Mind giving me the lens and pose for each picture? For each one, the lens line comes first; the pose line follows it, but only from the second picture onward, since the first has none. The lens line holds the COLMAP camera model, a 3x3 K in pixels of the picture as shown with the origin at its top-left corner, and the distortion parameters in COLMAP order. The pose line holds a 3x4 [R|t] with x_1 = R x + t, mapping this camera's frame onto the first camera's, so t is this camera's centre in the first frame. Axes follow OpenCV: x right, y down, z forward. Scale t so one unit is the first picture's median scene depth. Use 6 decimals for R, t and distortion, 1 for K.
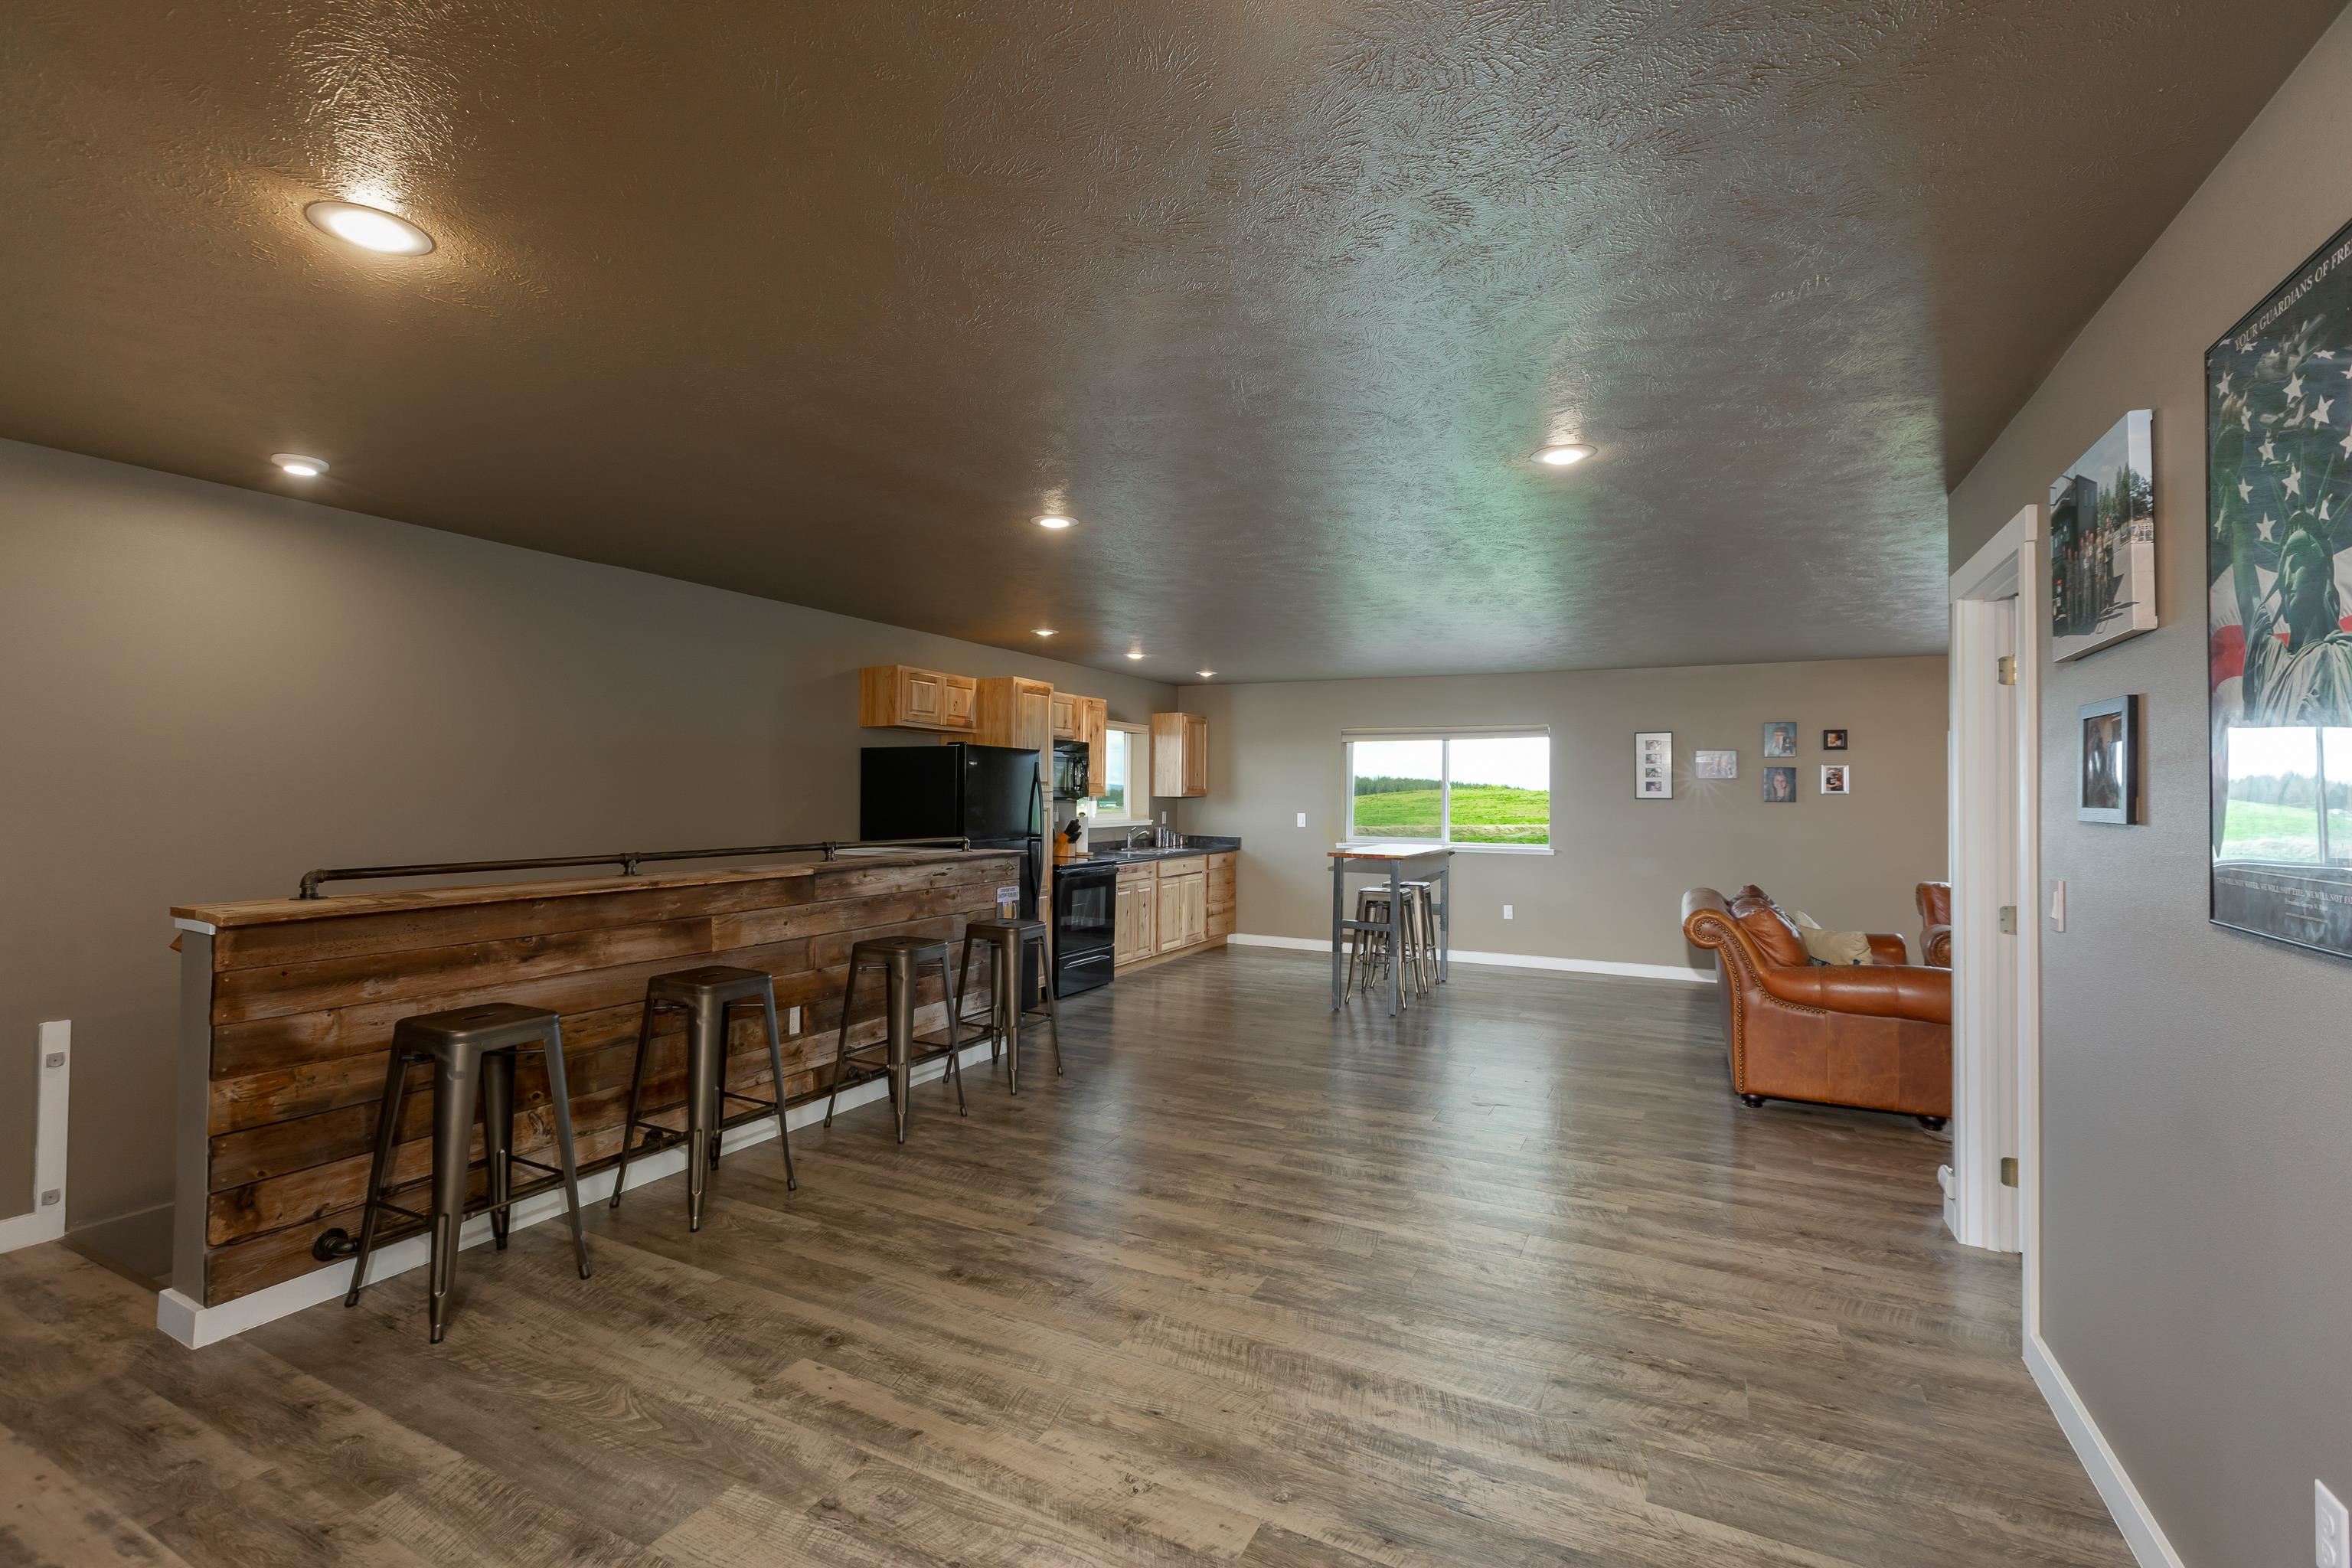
lens RADIAL K [[1060.2, 0, 1188.8], [0, 1060.2, 772.6], [0, 0, 1]] dist [-0.003562, -0.000434]
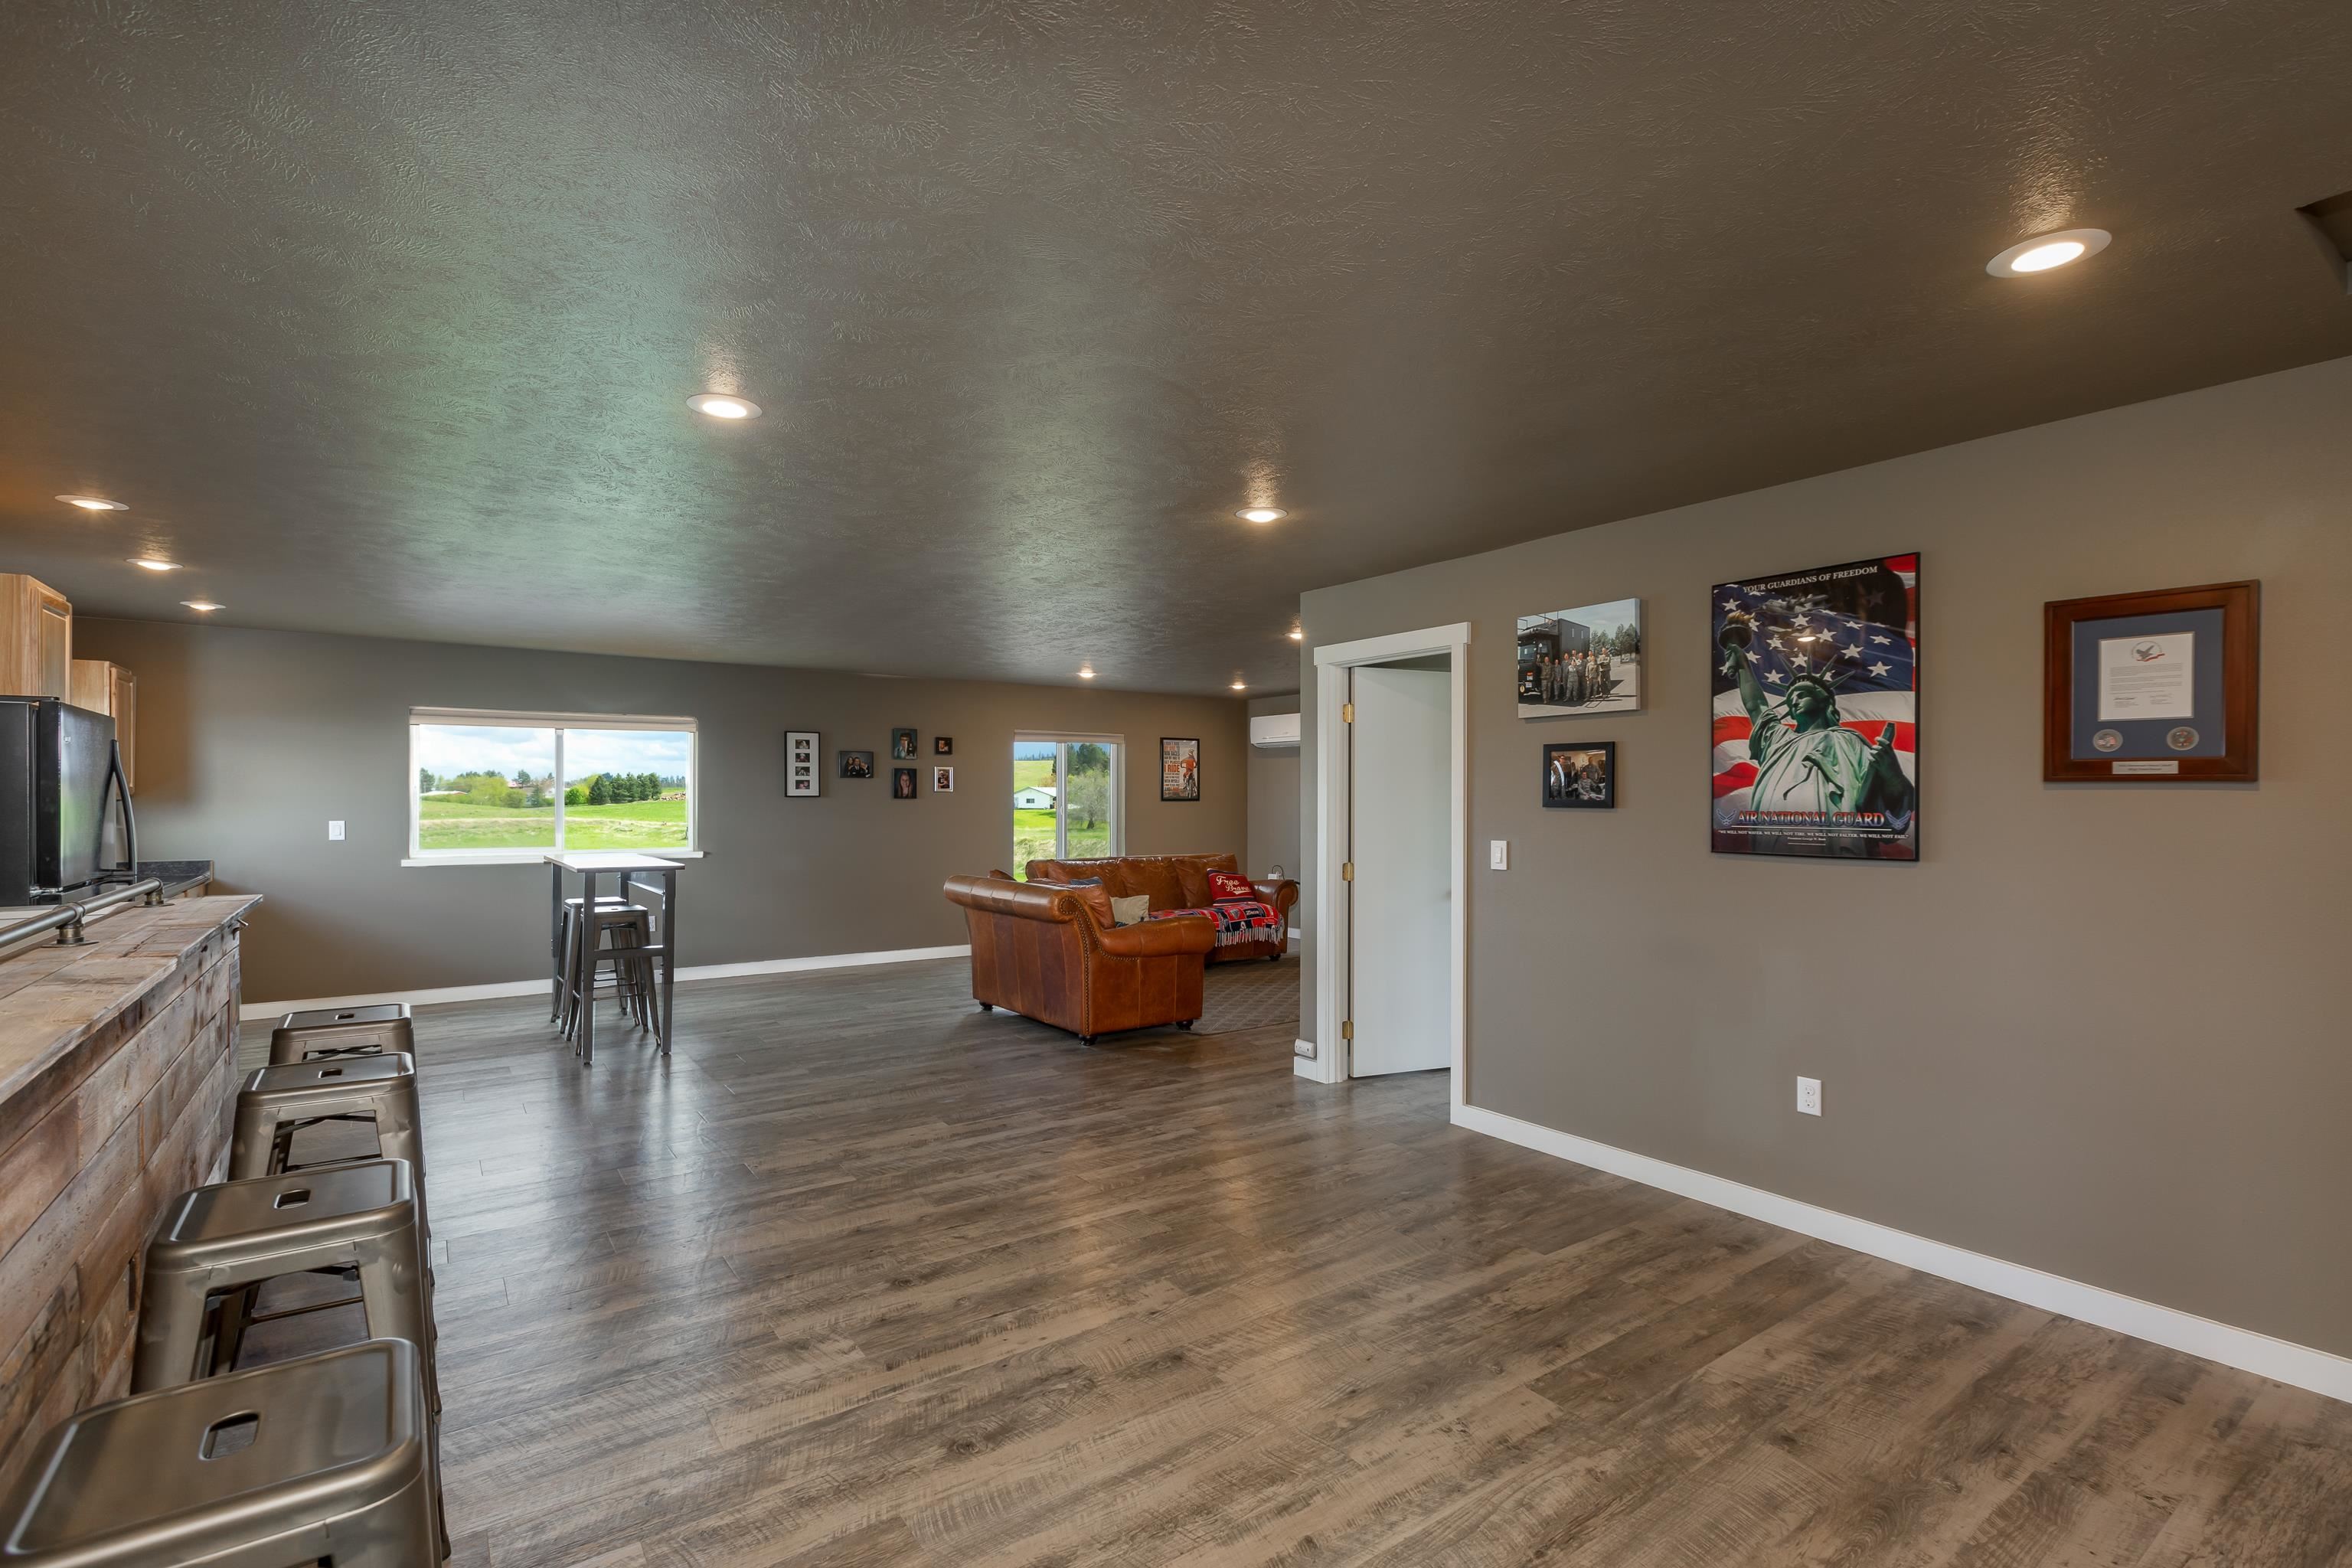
lens RADIAL K [[1060.2, 0, 1172.3], [0, 1060.2, 797.4], [0, 0, 1]] dist [-0.003562, -0.000434]
pose [[0.462271, -0.009528, 0.886687, -0.650952], [-0.014164, 0.999735, 0.018127, 0.003109], [-0.886625, -0.020939, 0.462014, 0.435394]]
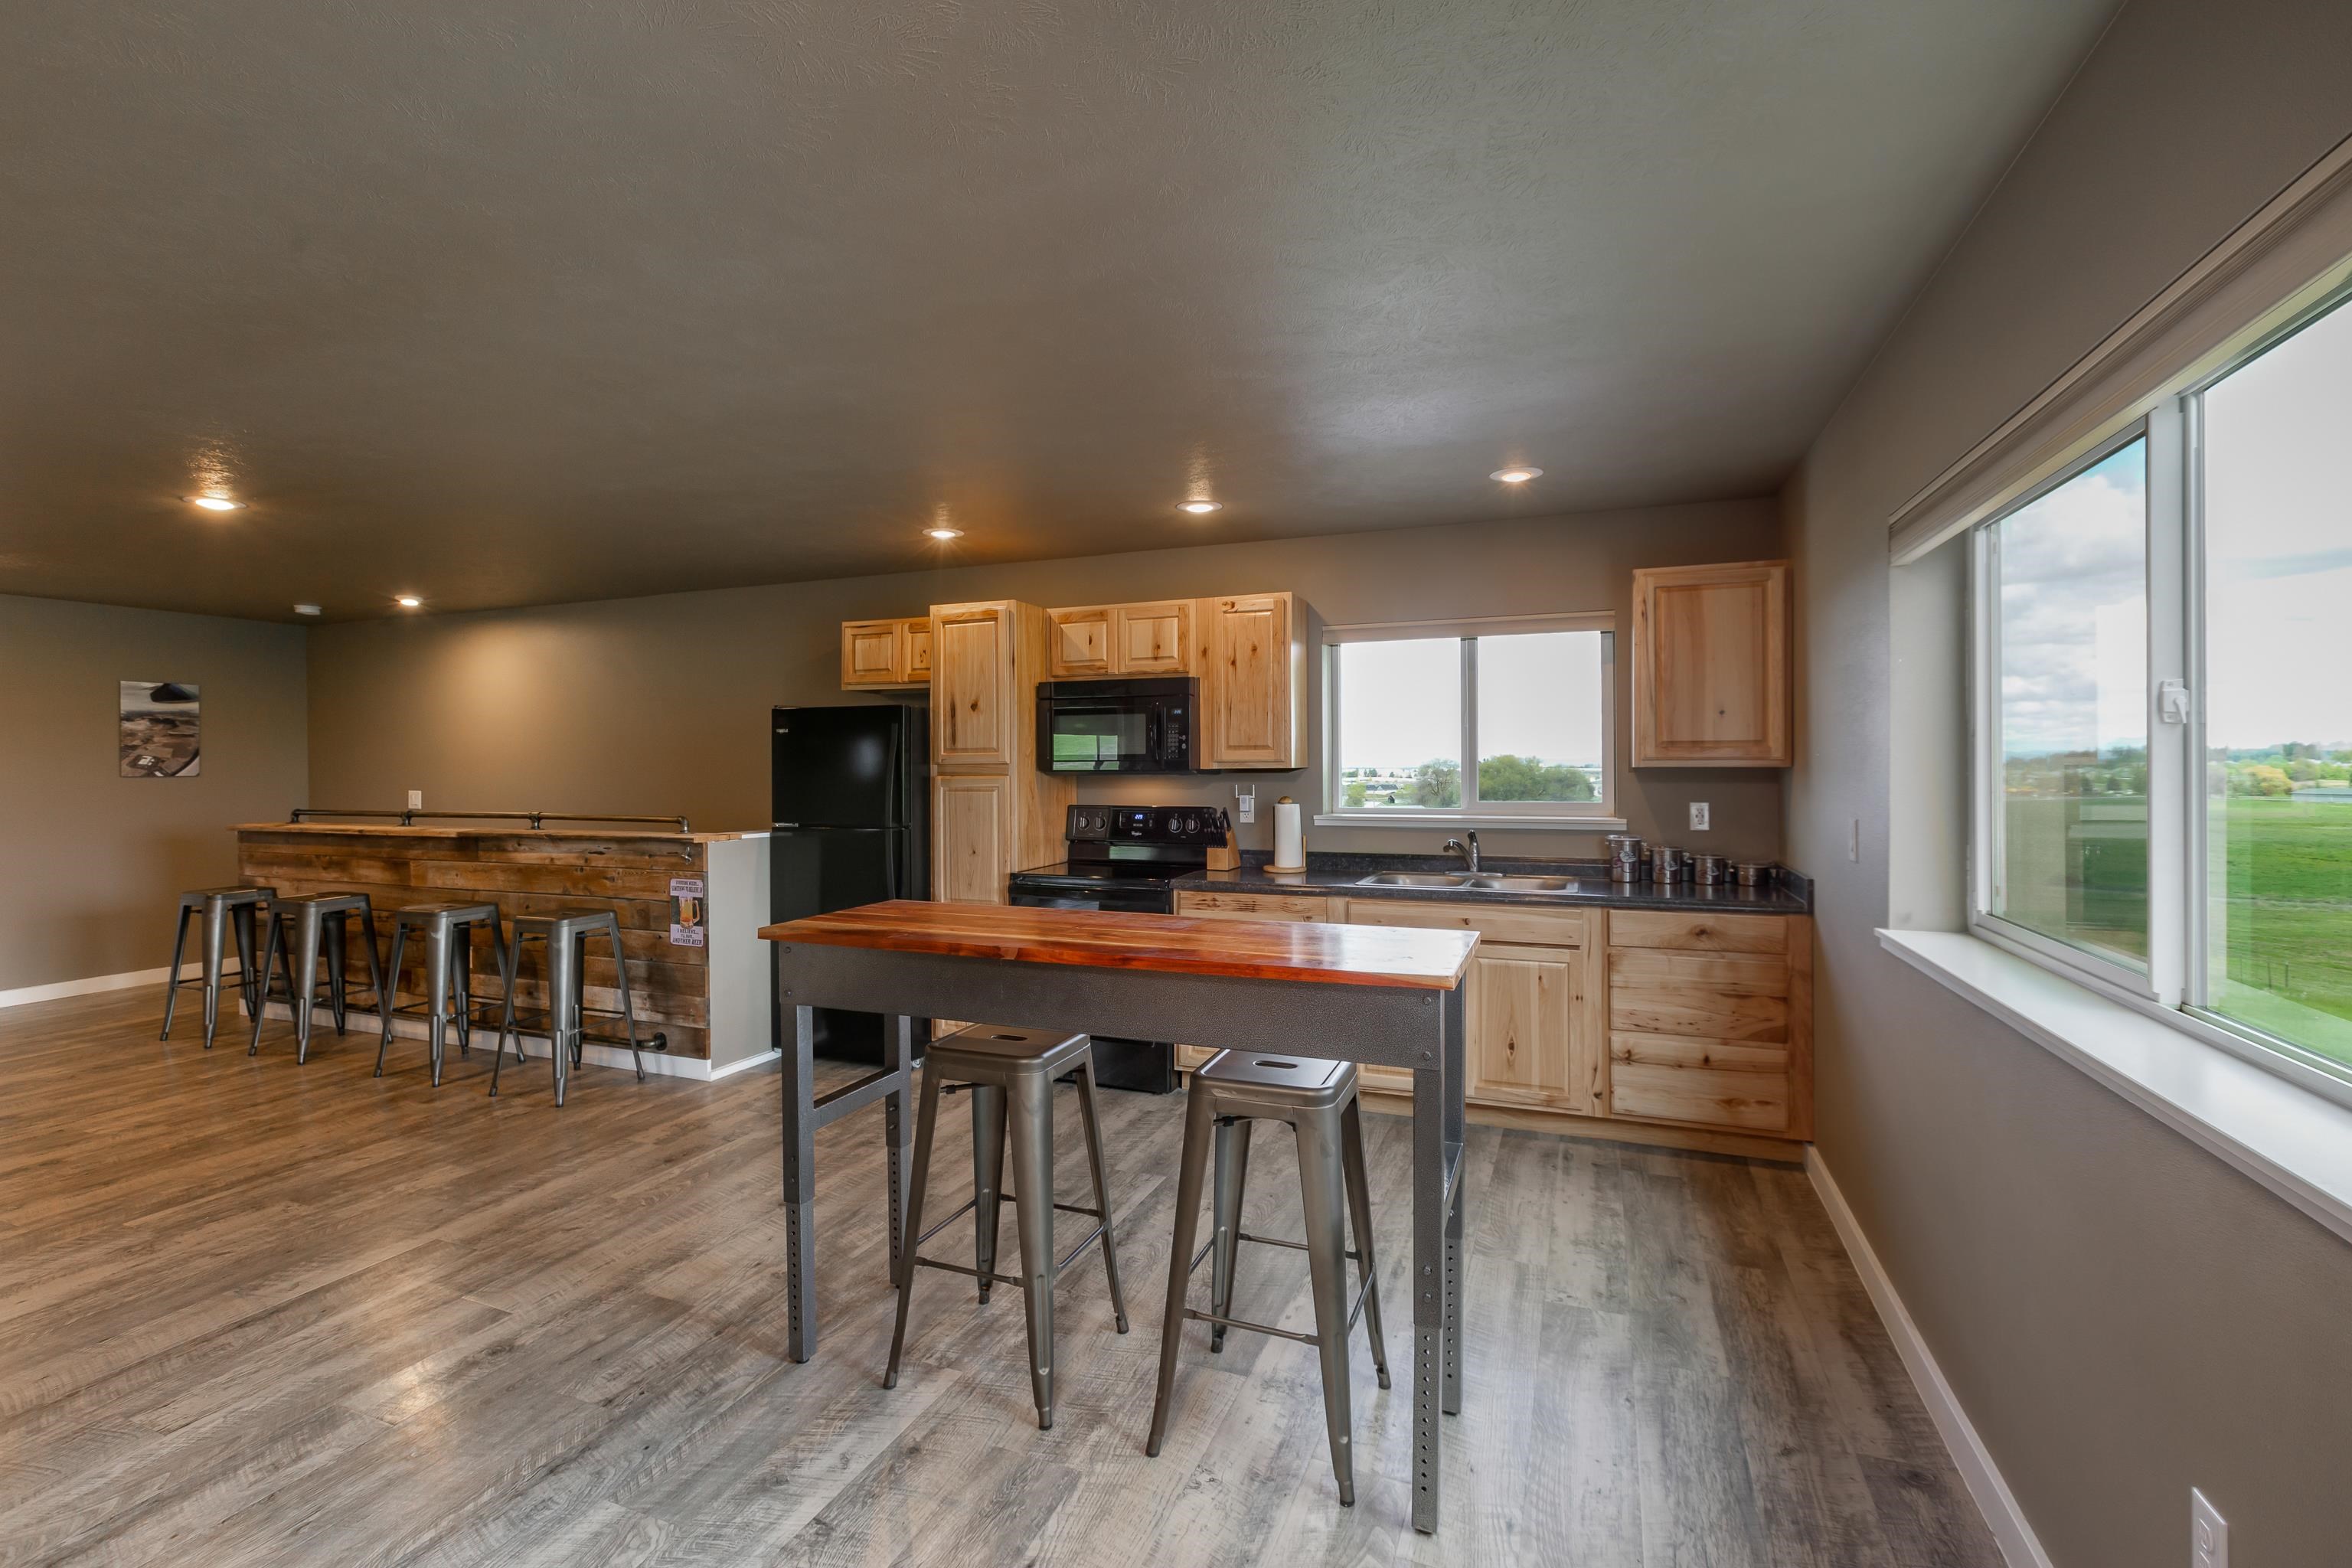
lens RADIAL K [[1060.2, 0, 1183.3], [0, 1060.2, 767.3], [0, 0, 1]] dist [-0.003562, -0.000434]
pose [[0.084304, 0.001330, -0.996439, 1.030041], [0.025894, 0.999658, 0.003525, 0.039032], [0.996104, -0.026099, 0.084240, 1.958872]]
